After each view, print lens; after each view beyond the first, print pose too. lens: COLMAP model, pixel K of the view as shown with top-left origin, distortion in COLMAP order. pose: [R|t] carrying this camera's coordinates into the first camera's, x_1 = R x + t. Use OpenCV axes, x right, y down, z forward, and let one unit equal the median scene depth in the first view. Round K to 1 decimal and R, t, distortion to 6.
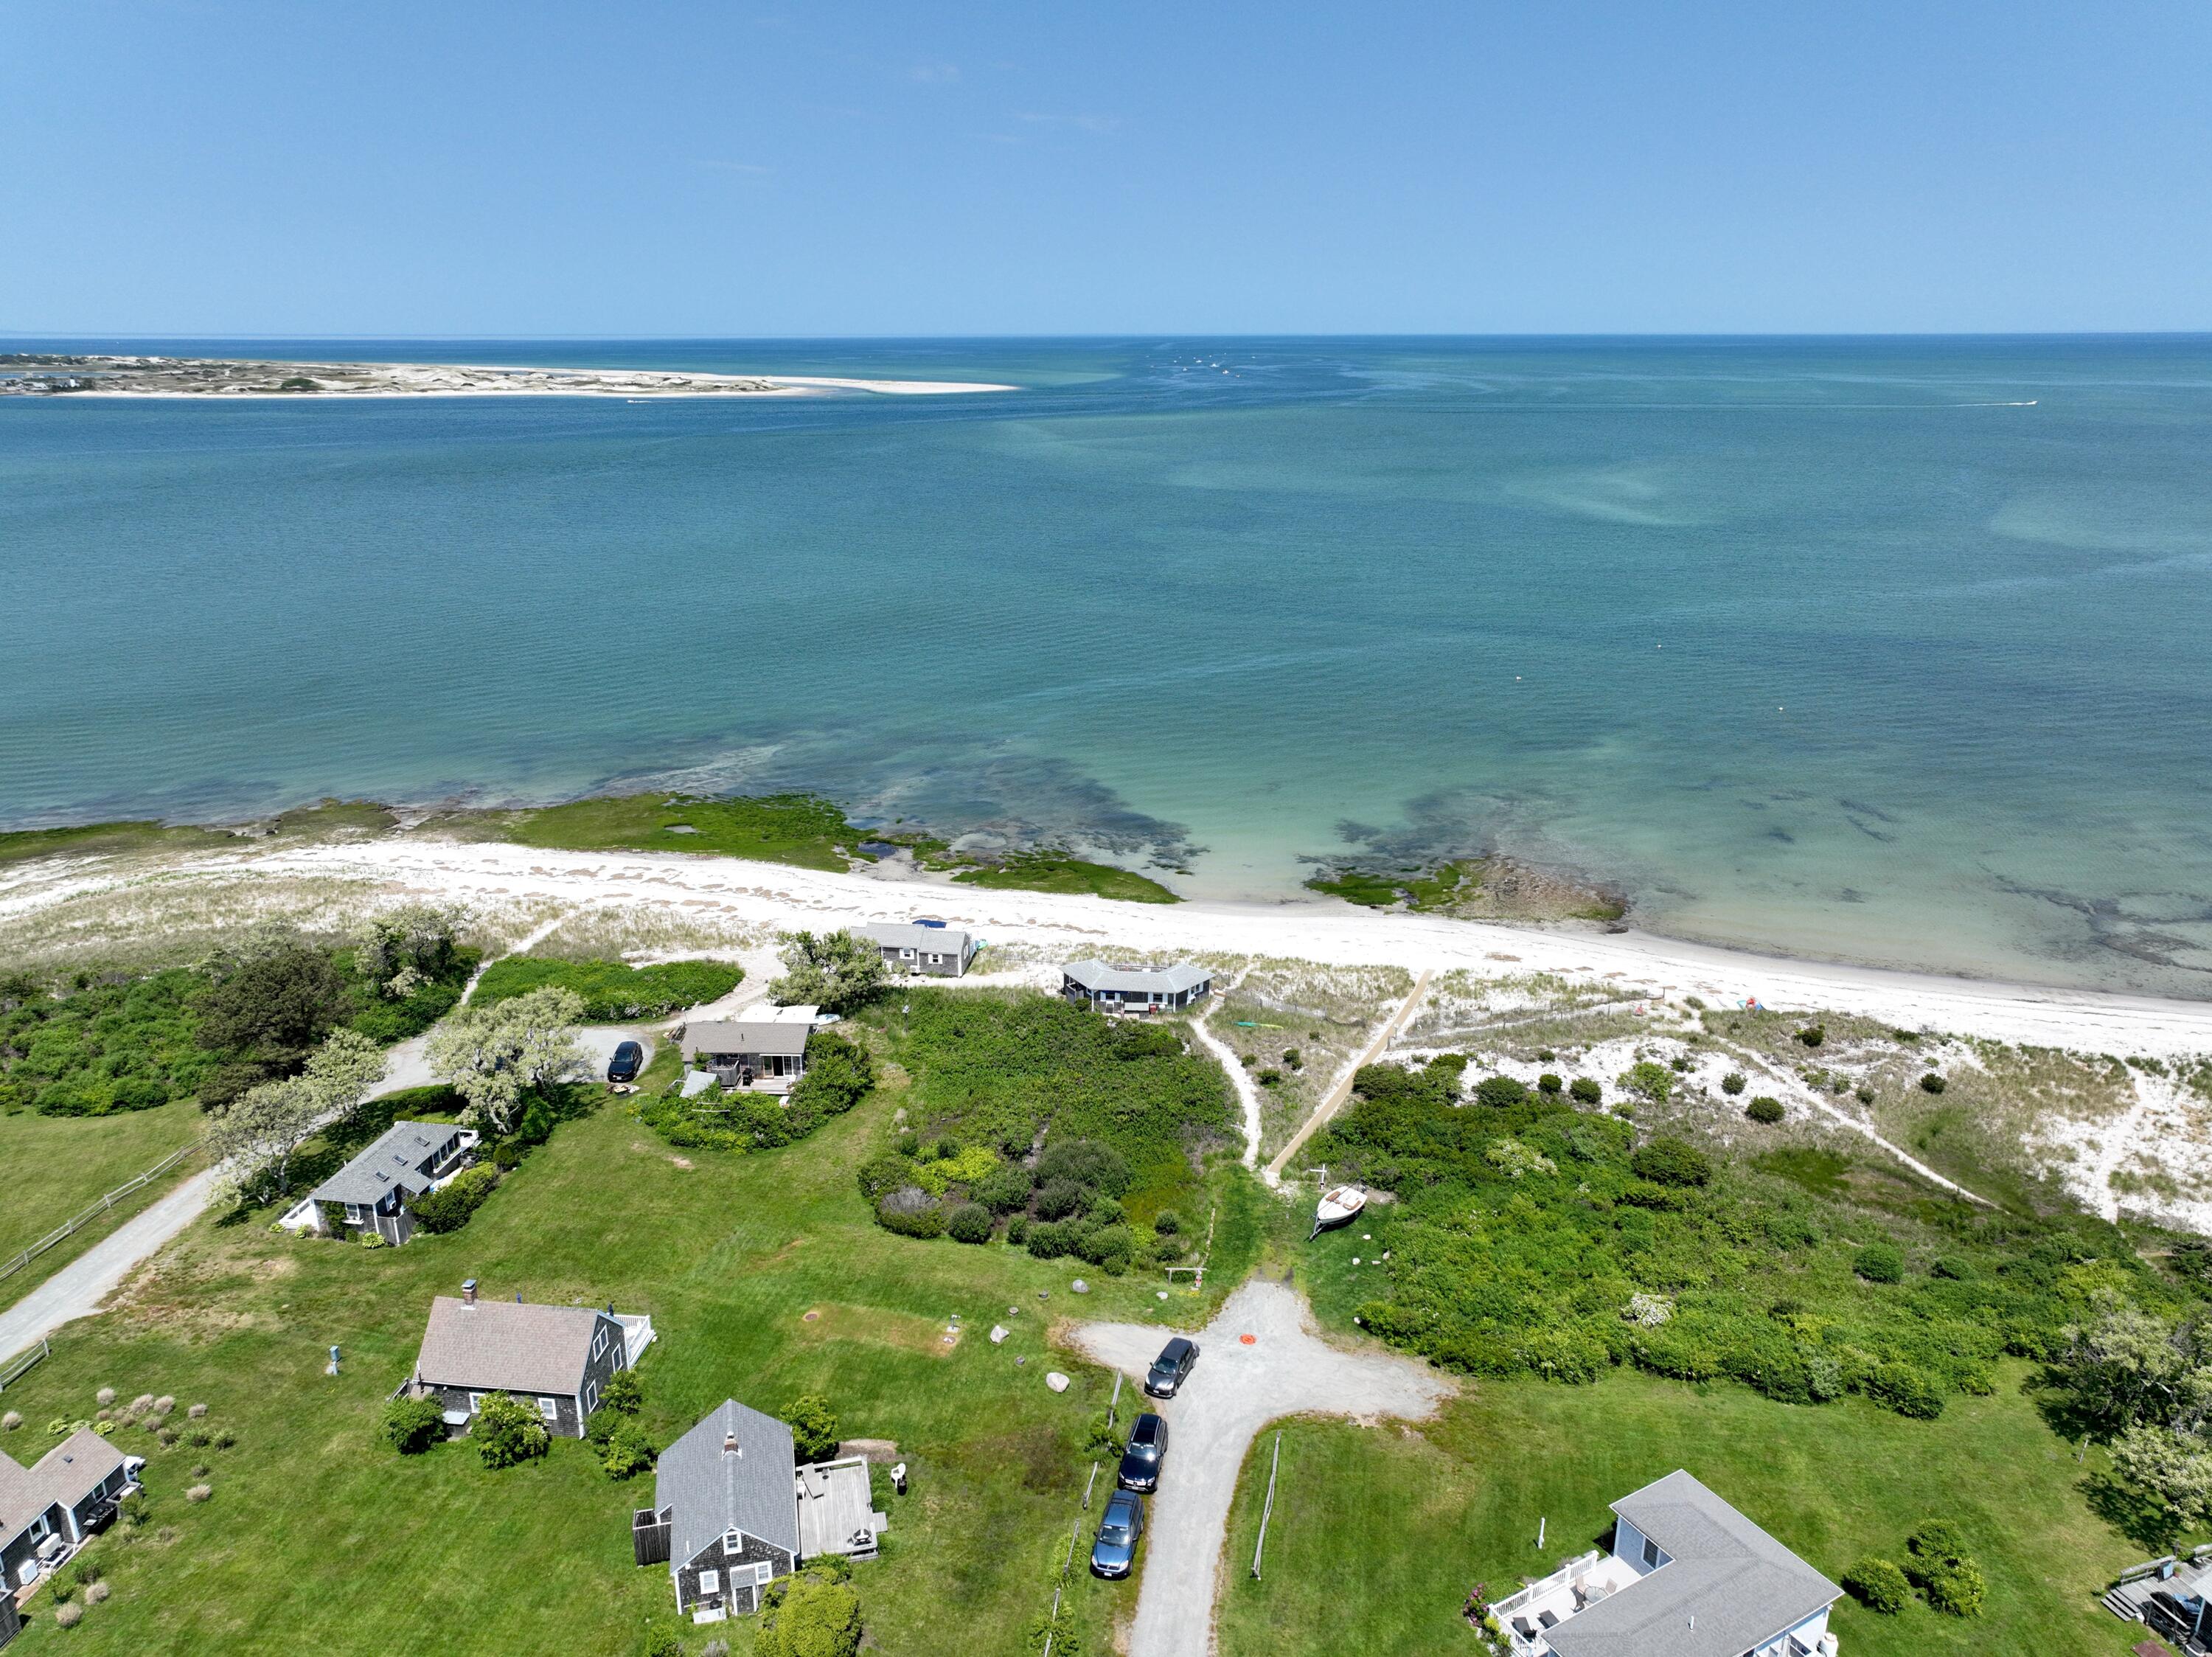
lens RADIAL K [[1547.8, 0, 1097.0], [0, 1547.8, 837.2], [0, 0, 1]] dist [-0.001081, 0.015577]
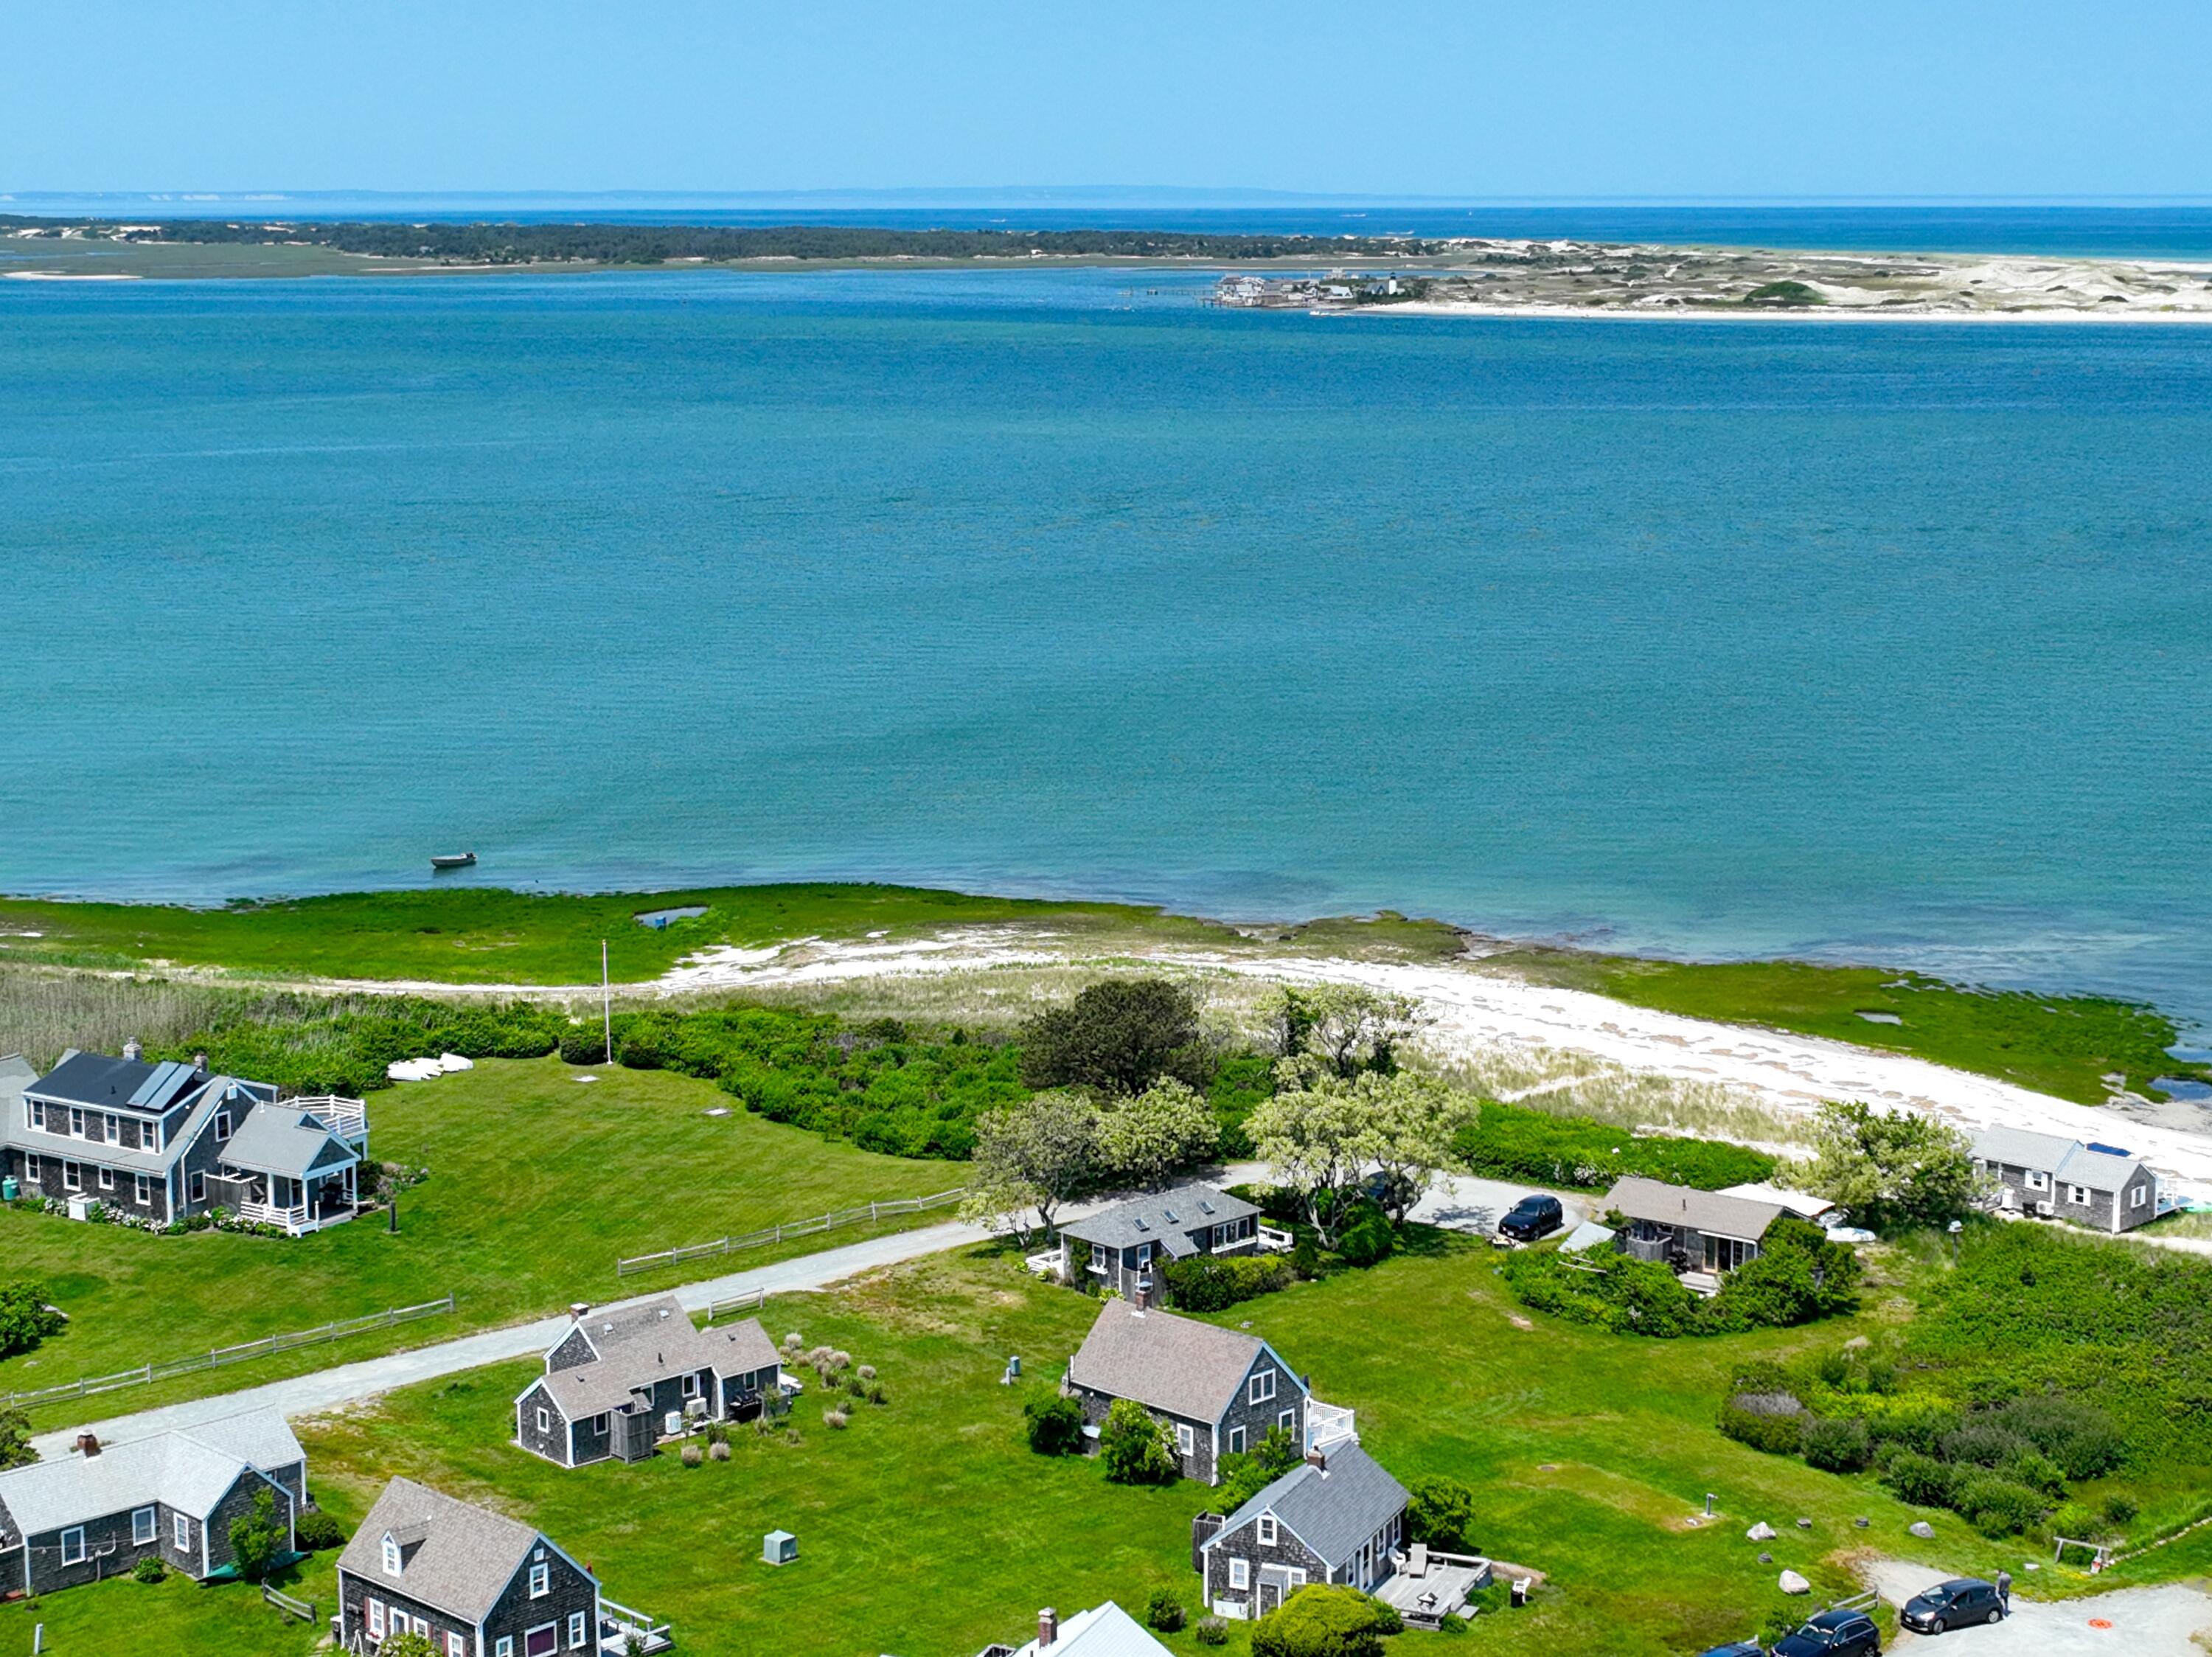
lens RADIAL K [[3785.1, 0, 1112.3], [0, 3785.1, 824.2], [0, 0, 1]] dist [0.009663, 0.000000]
pose [[0.796248, 0.097521, -0.597059, 0.523857], [-0.185159, 0.978845, -0.087051, 0.155956], [0.575939, 0.179865, 0.797460, -0.455859]]
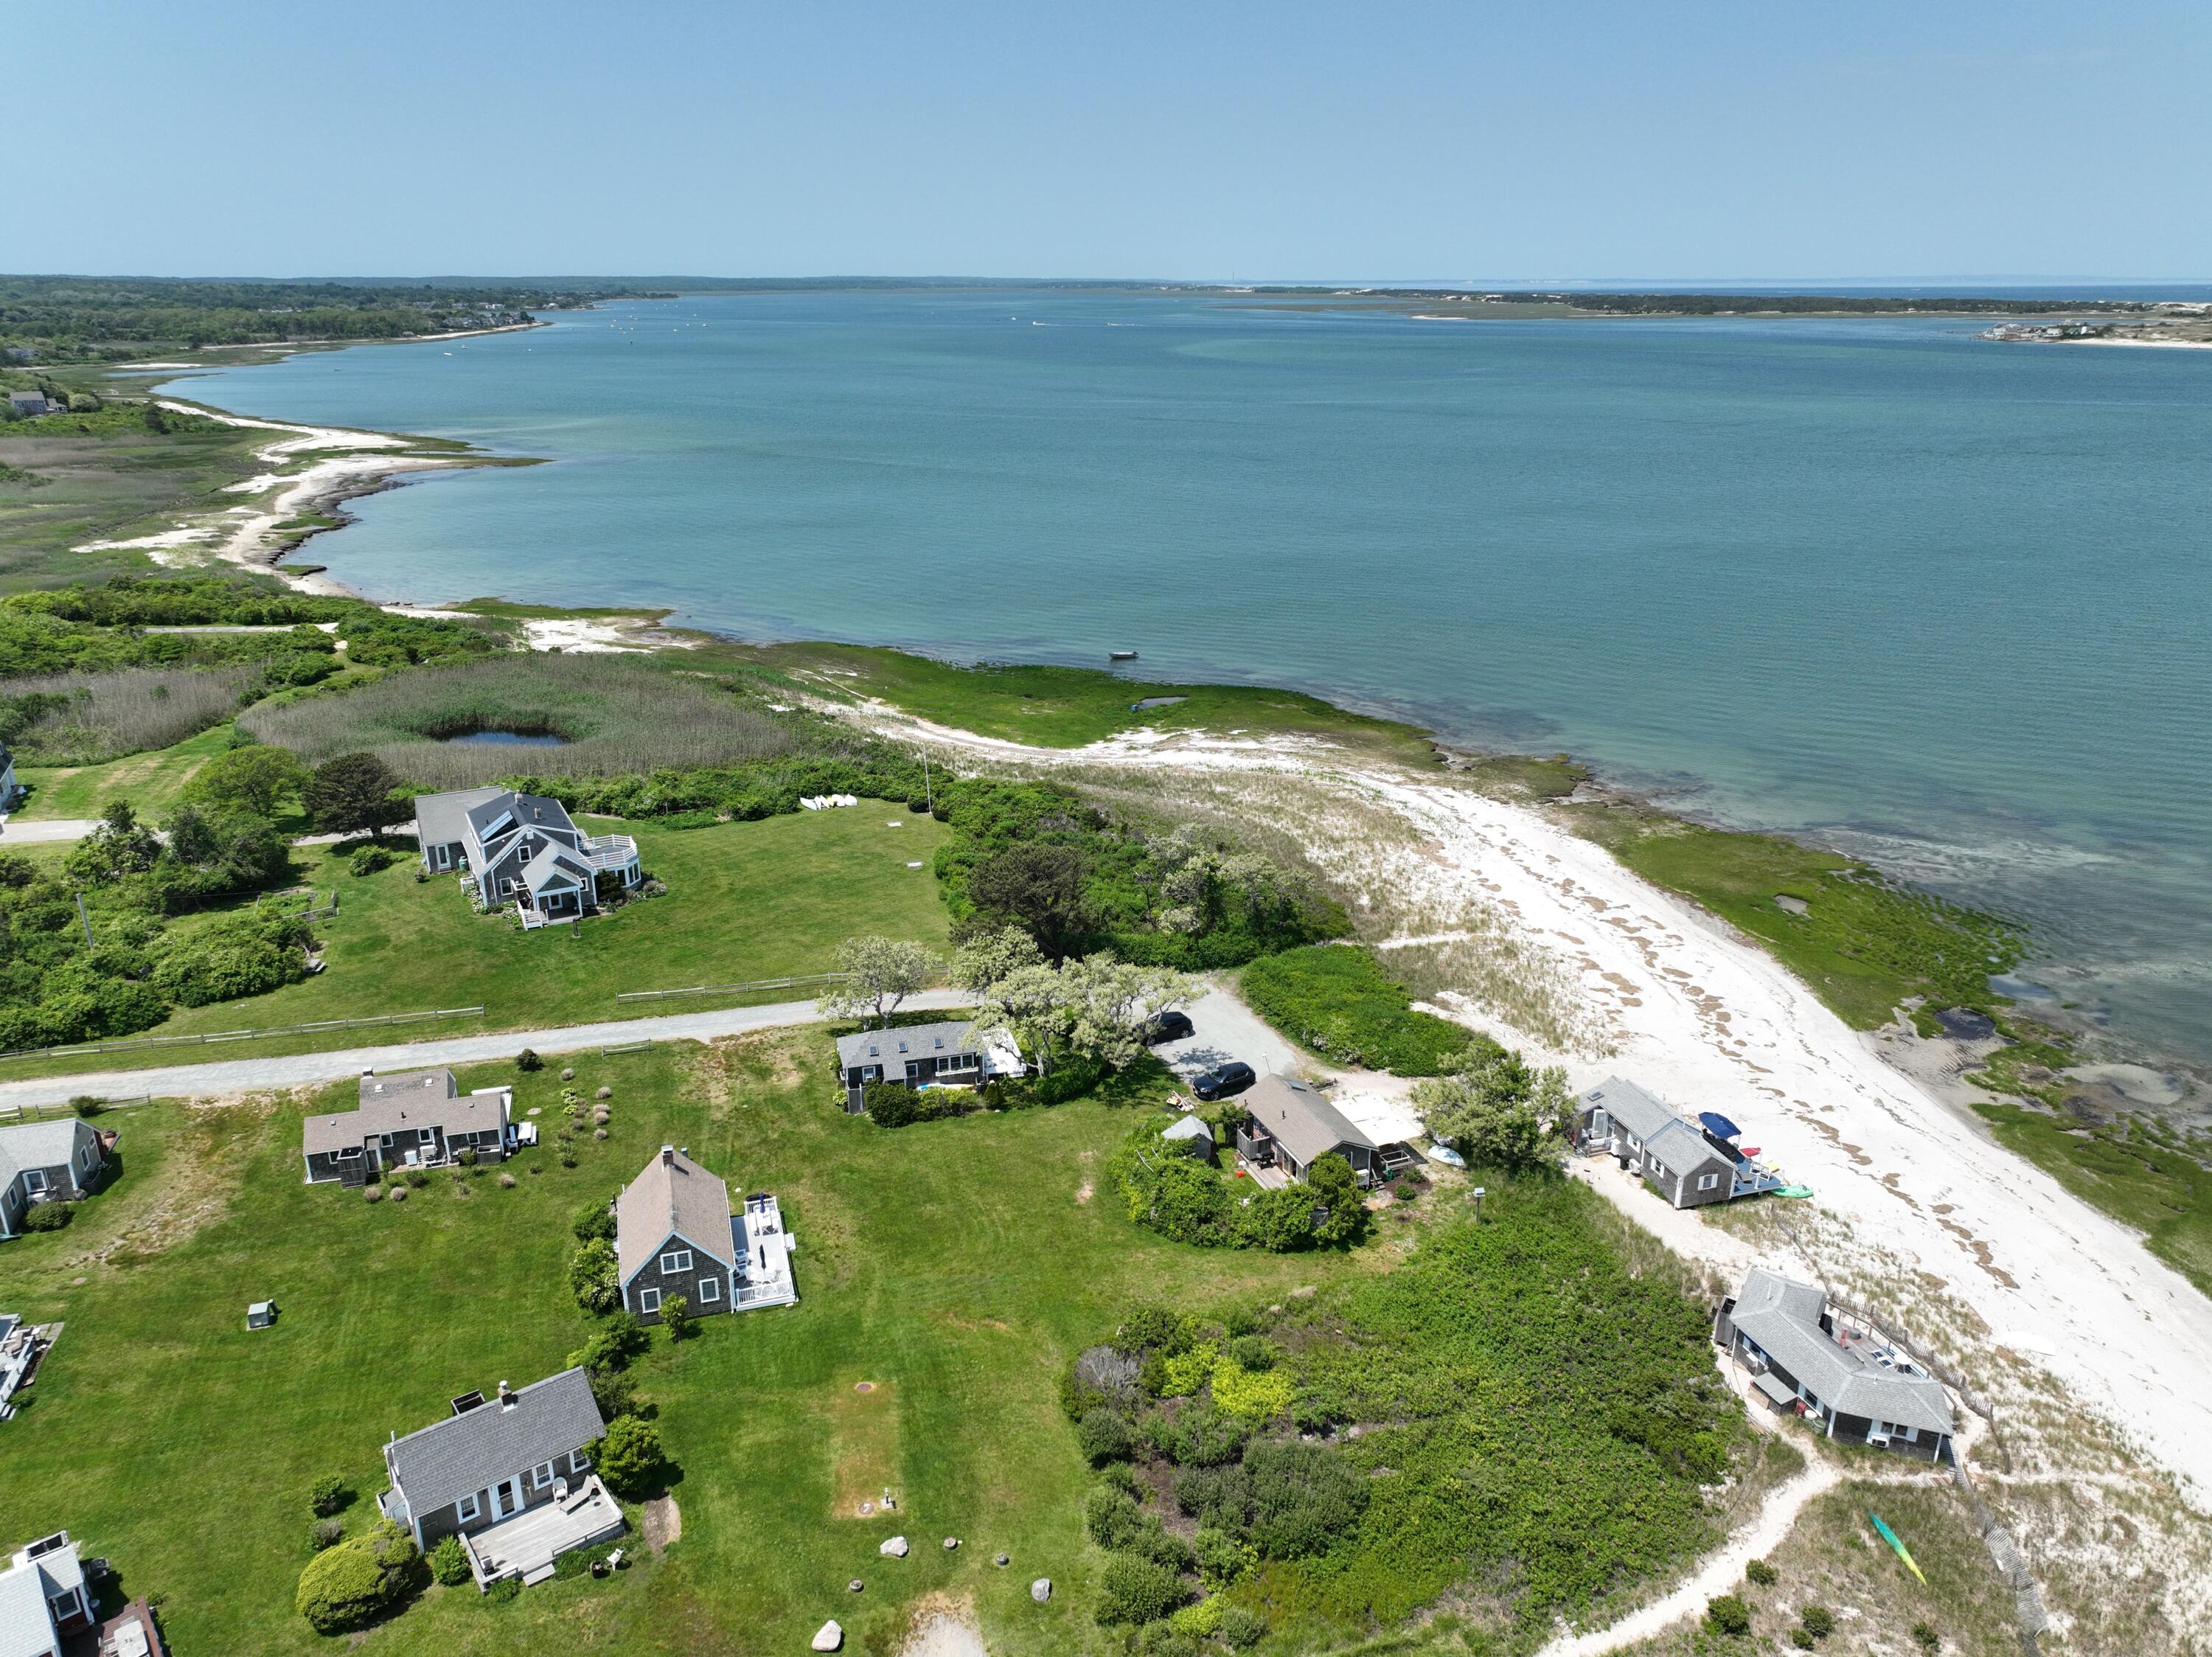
lens RADIAL K [[1547.8, 0, 1100.5], [0, 1547.8, 835.9], [0, 0, 1]] dist [-0.001081, 0.015577]
pose [[0.408622, 0.306224, -0.859799, 0.406741], [-0.280429, 0.938591, 0.201012, -0.153971], [0.868555, 0.158975, 0.469403, 0.494112]]
